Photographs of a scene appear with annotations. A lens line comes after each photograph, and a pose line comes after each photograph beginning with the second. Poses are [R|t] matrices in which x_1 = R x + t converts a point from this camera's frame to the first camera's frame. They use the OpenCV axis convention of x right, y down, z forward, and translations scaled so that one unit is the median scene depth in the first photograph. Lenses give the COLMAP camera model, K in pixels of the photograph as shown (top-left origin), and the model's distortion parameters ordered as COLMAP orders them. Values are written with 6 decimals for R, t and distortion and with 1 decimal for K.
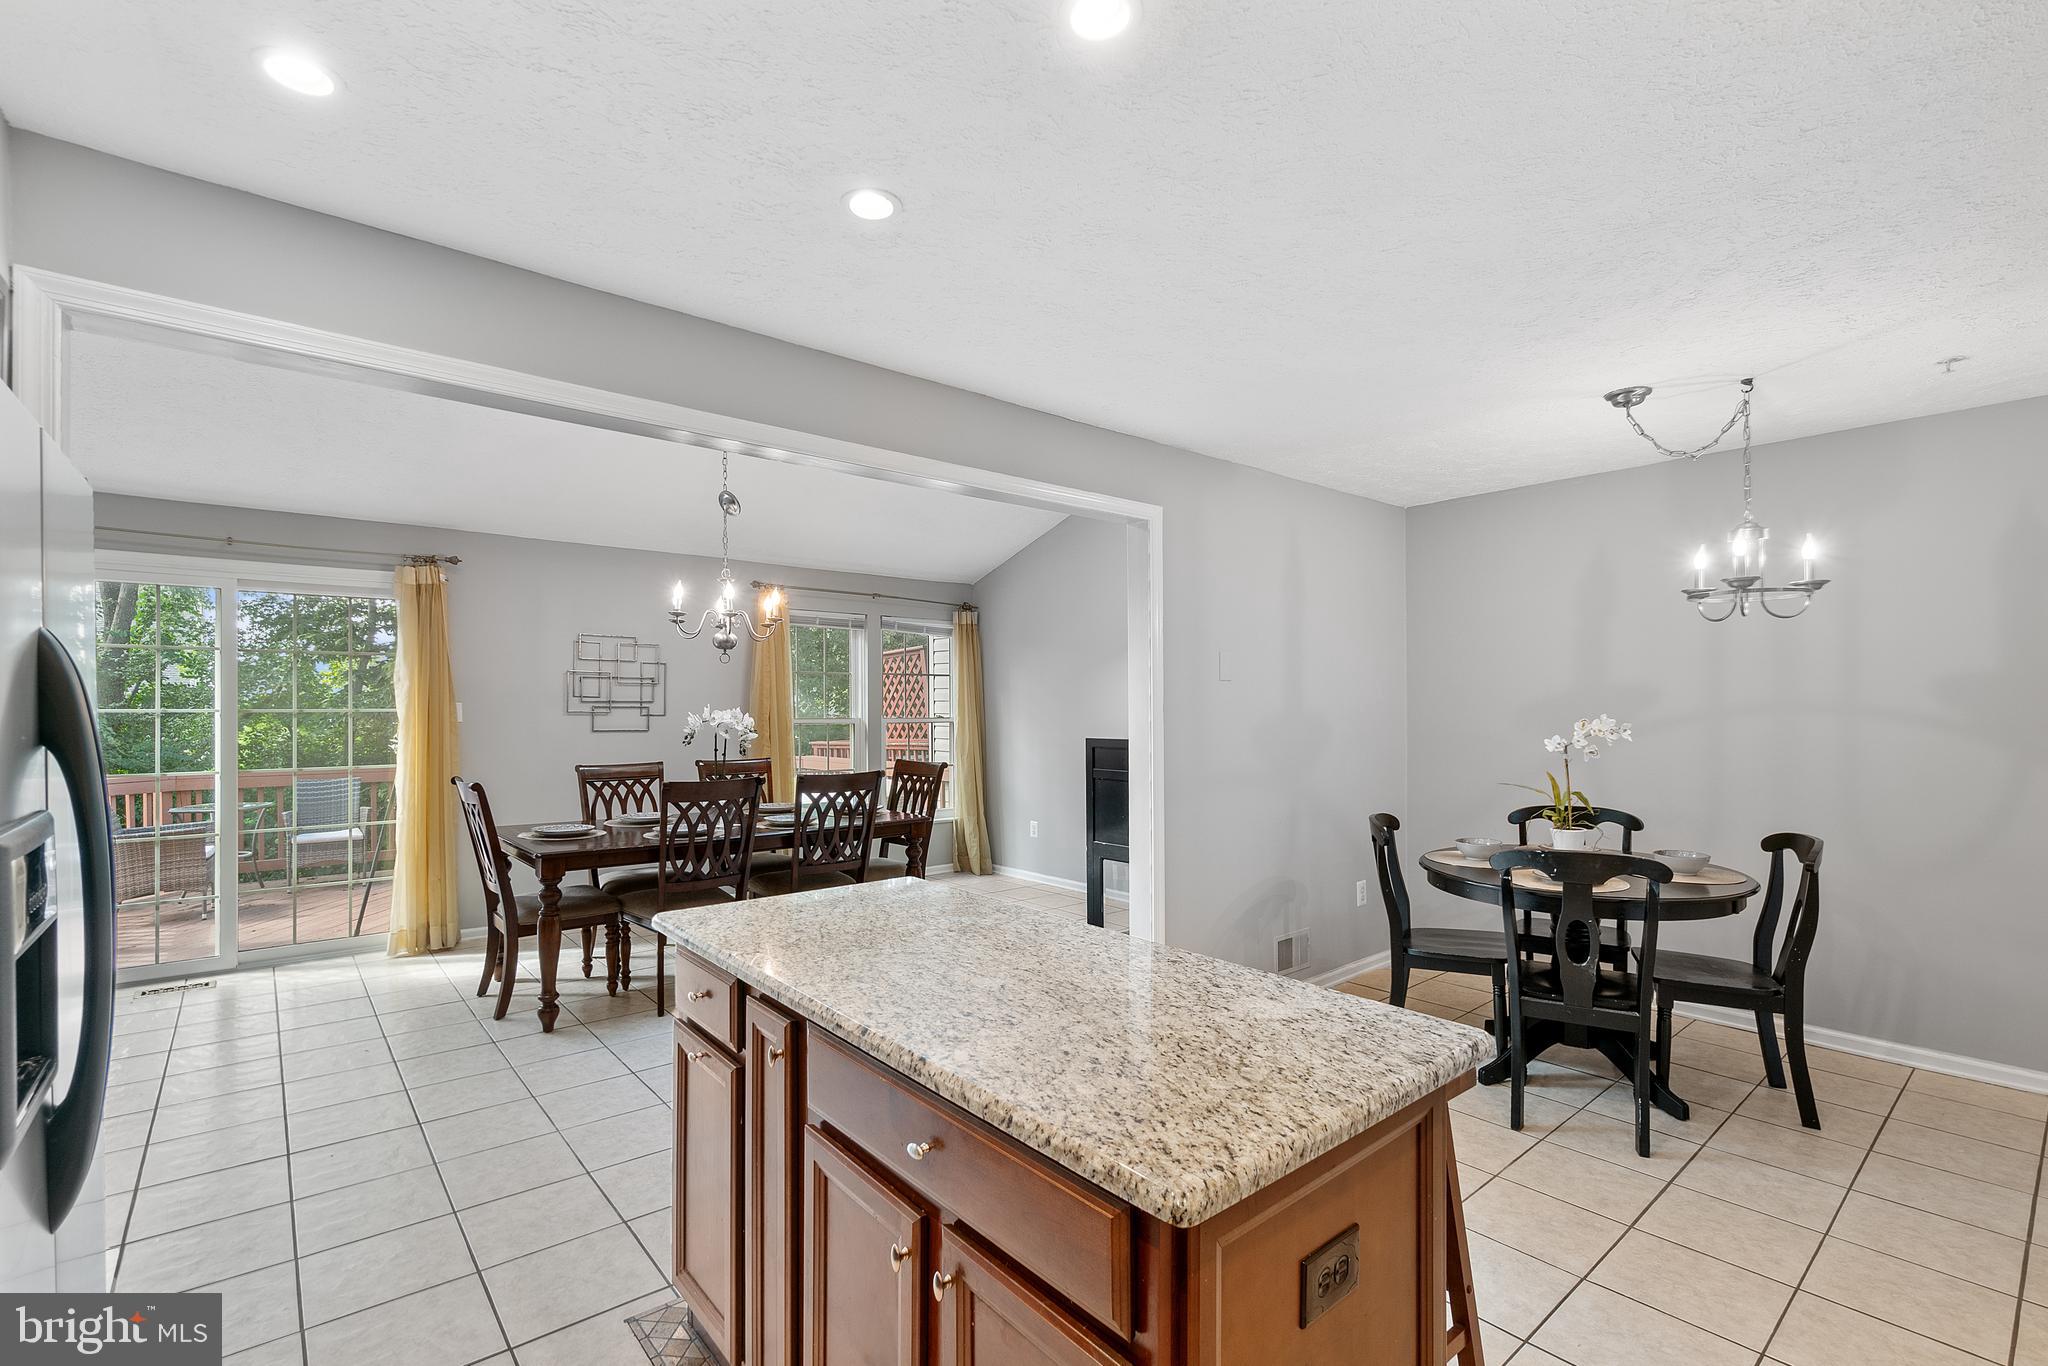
lens RADIAL K [[902.0, 0, 1012.1], [0, 902.0, 701.5], [0, 0, 1]] dist [-0.001656, -0.000187]
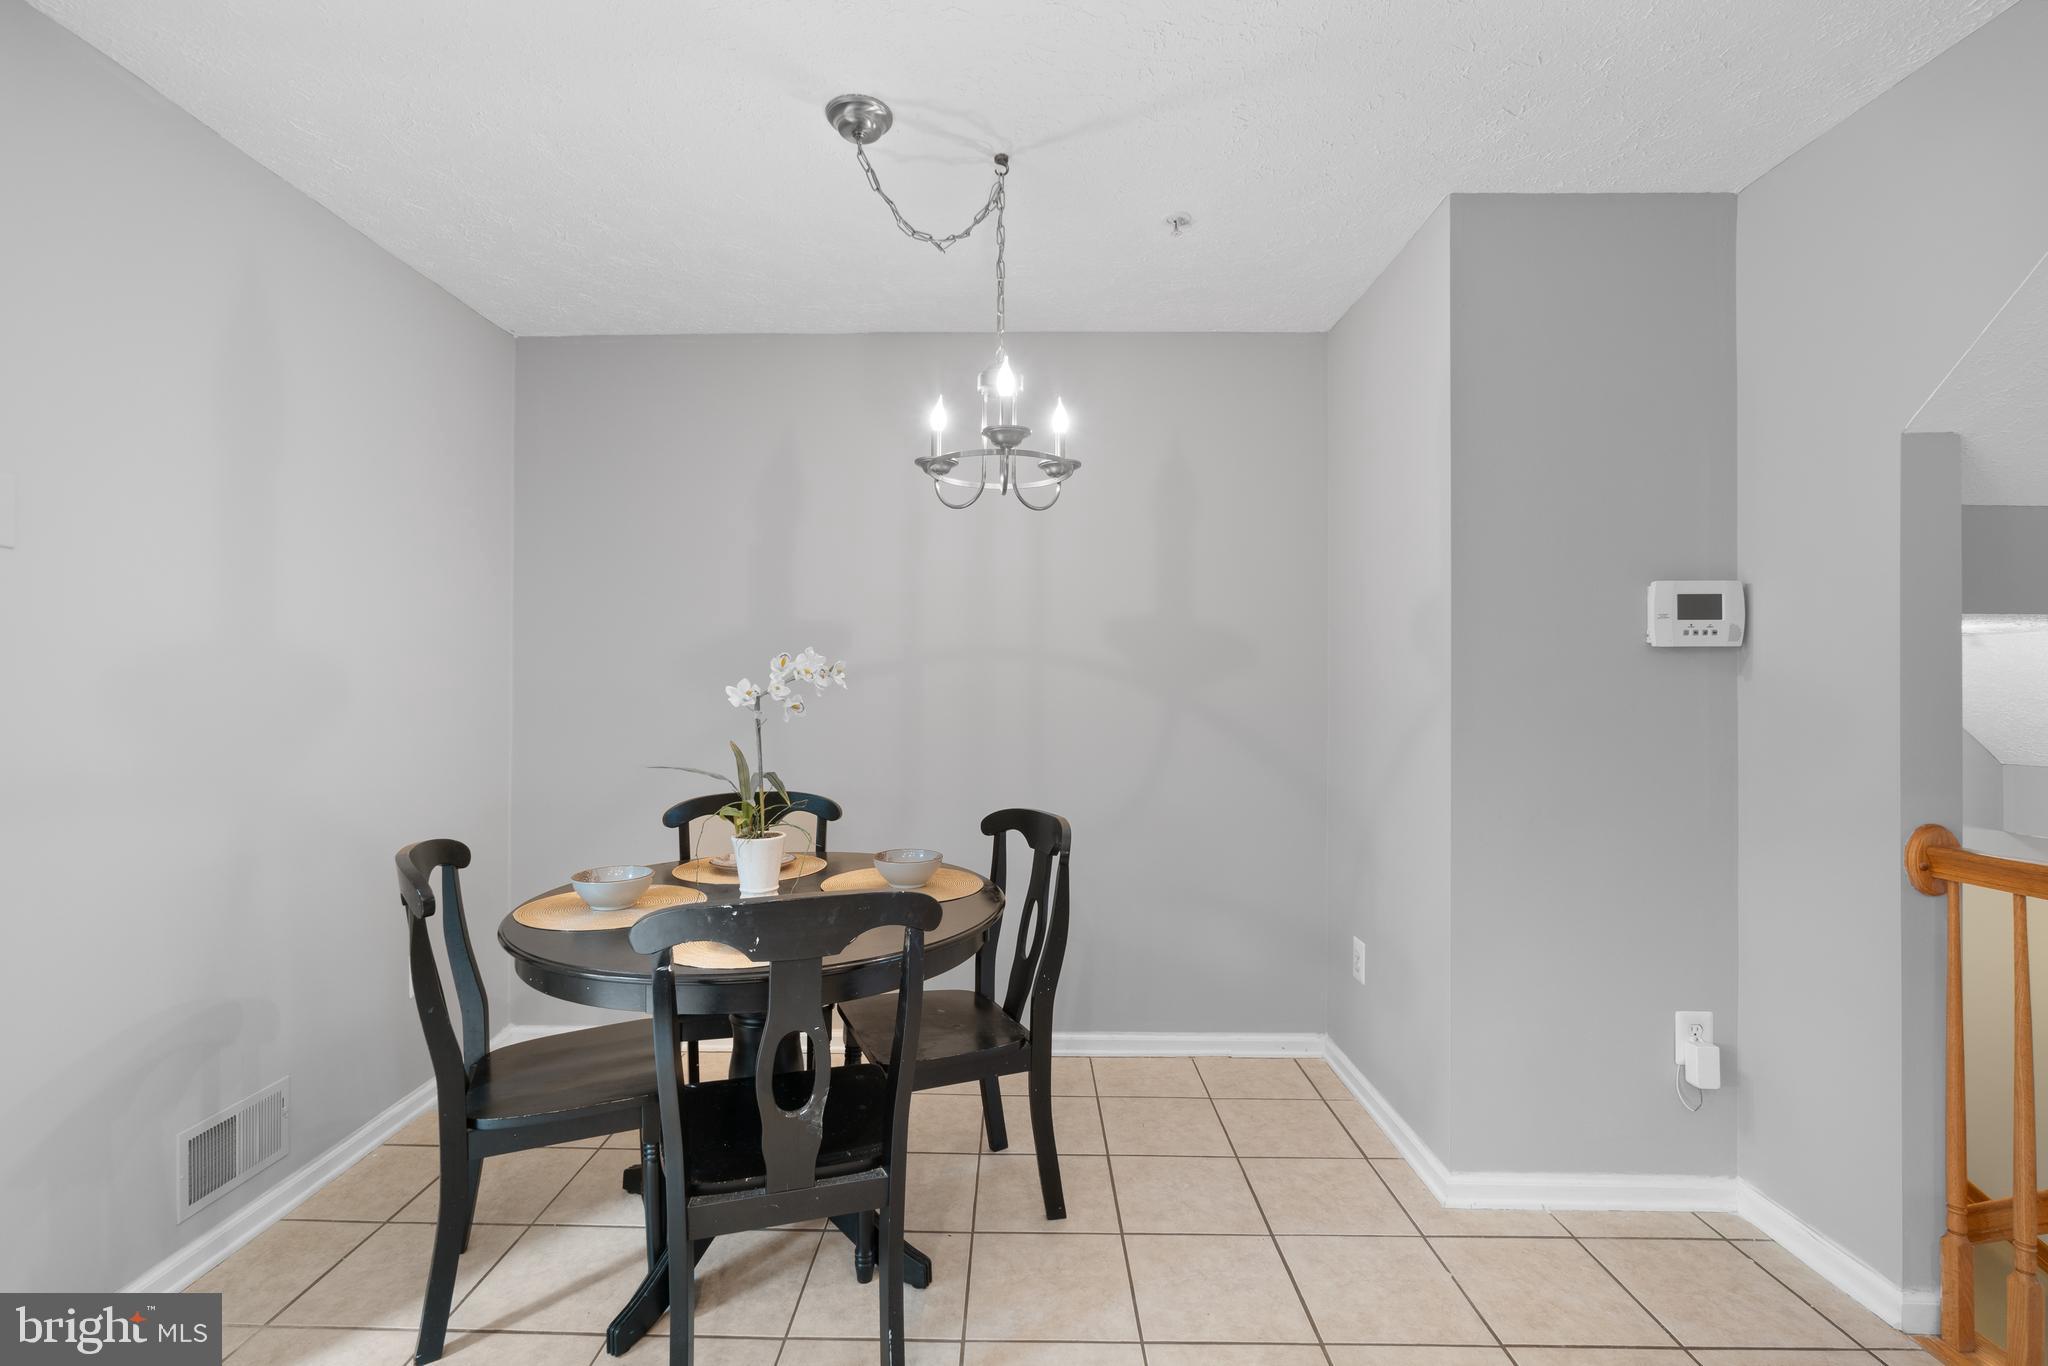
lens RADIAL K [[902.4, 0, 1016.2], [0, 902.4, 684.3], [0, 0, 1]] dist [-0.000061, -0.000066]
pose [[0.640750, 0.006476, 0.767722, 0.283653], [-0.011173, 0.999937, 0.000891, 0.041075], [-0.767668, -0.009148, 0.640782, 0.519842]]
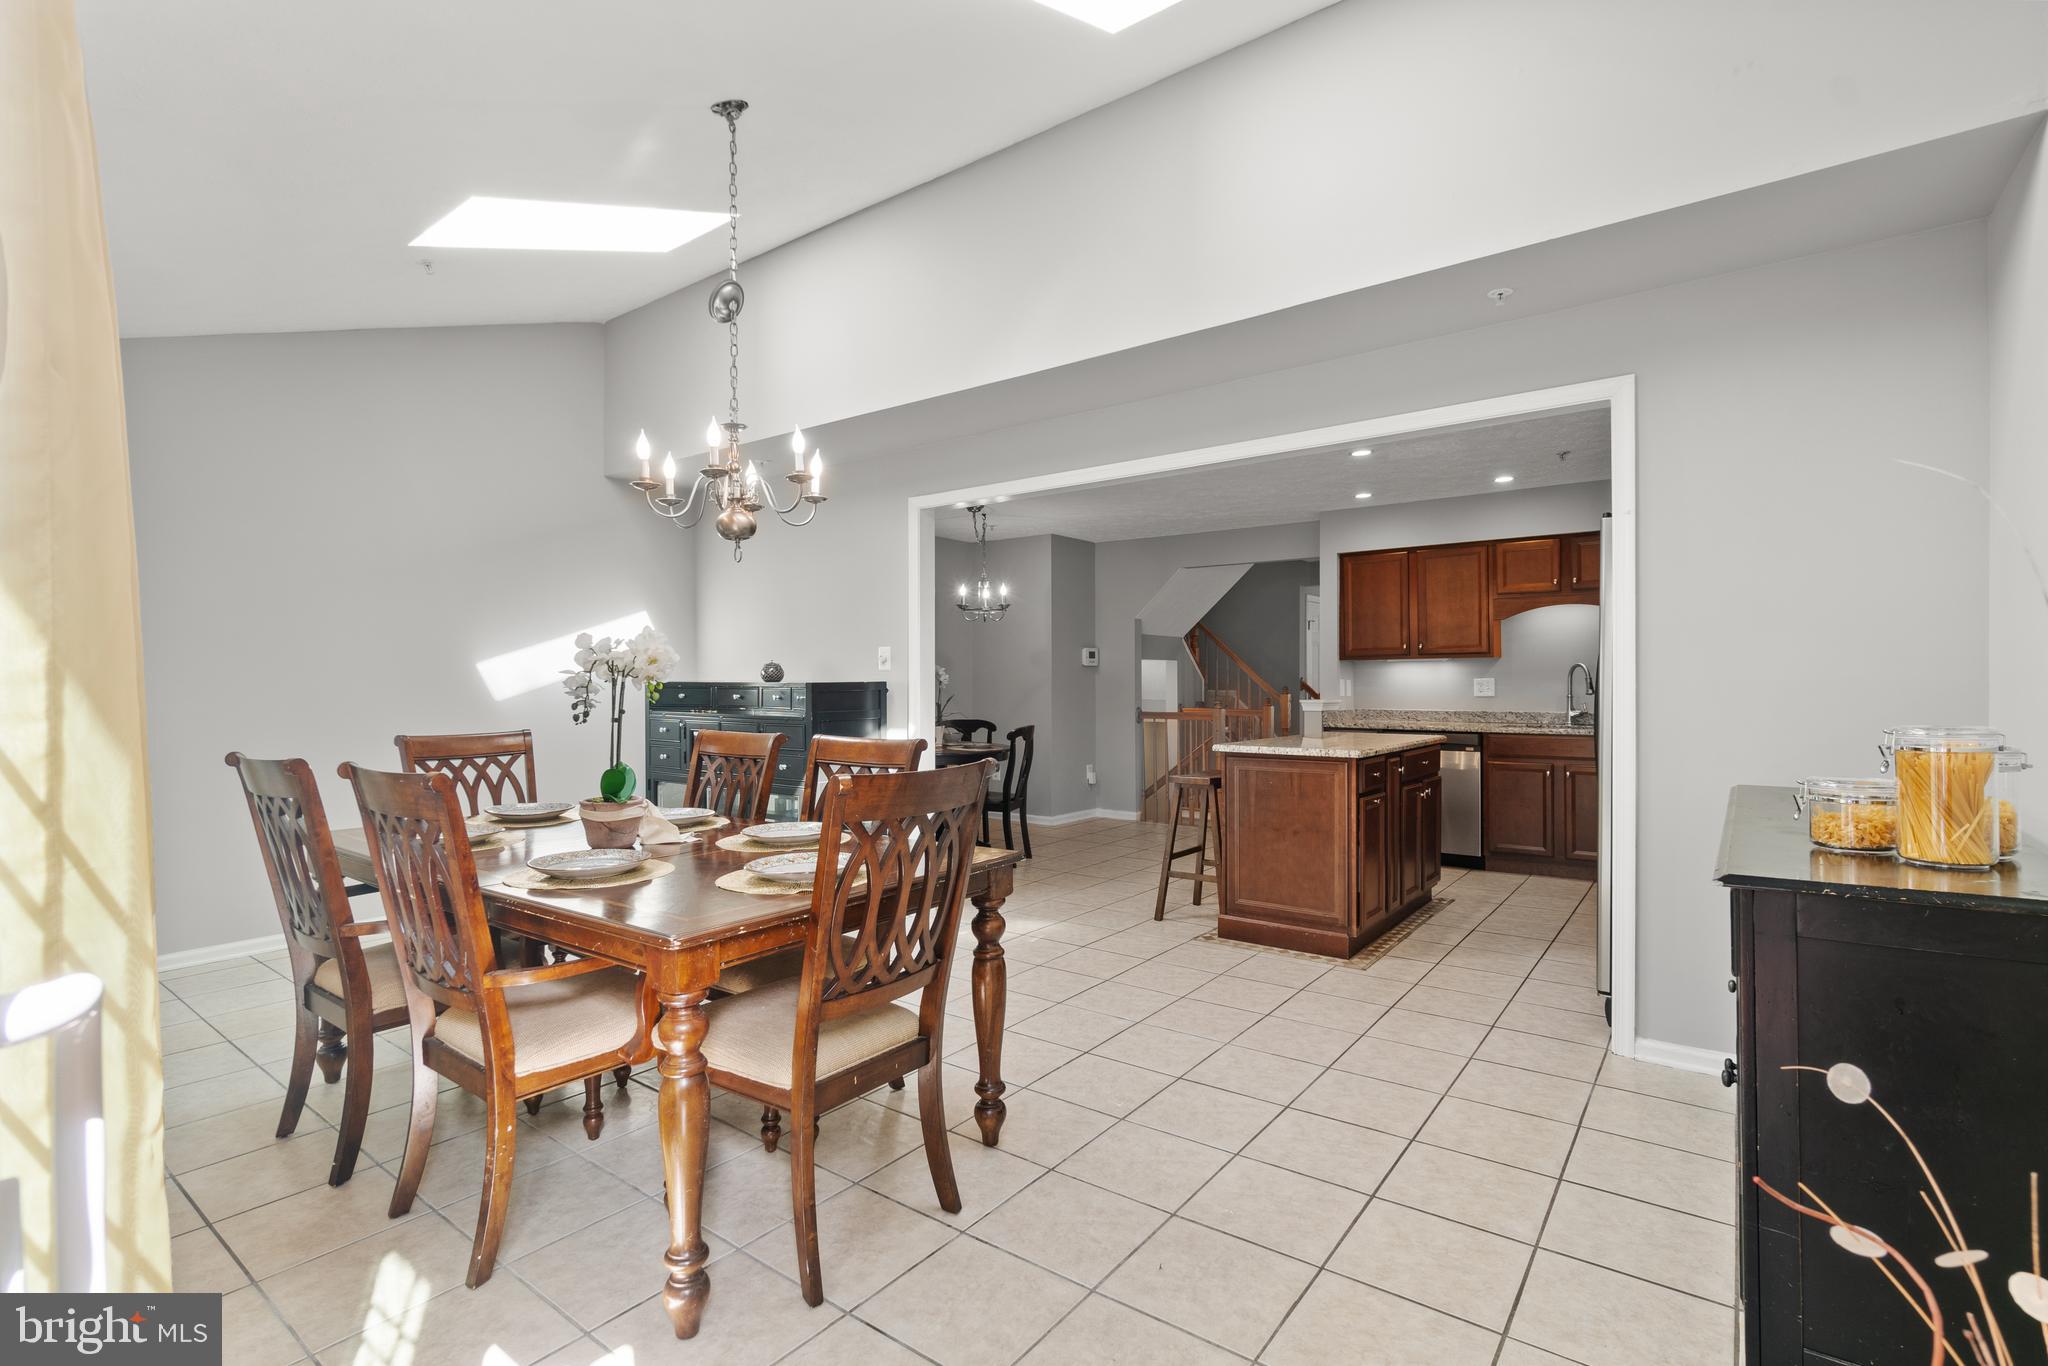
lens RADIAL K [[941.1, 0, 1015.2], [0, 941.1, 682.3], [0, 0, 1]] dist [-0.000355, -0.000113]
pose [[-0.225818, -0.000534, 0.974169, -1.315412], [-0.000615, 1.000000, 0.000406, 0.052657], [-0.974169, -0.000507, -0.225819, 1.330772]]
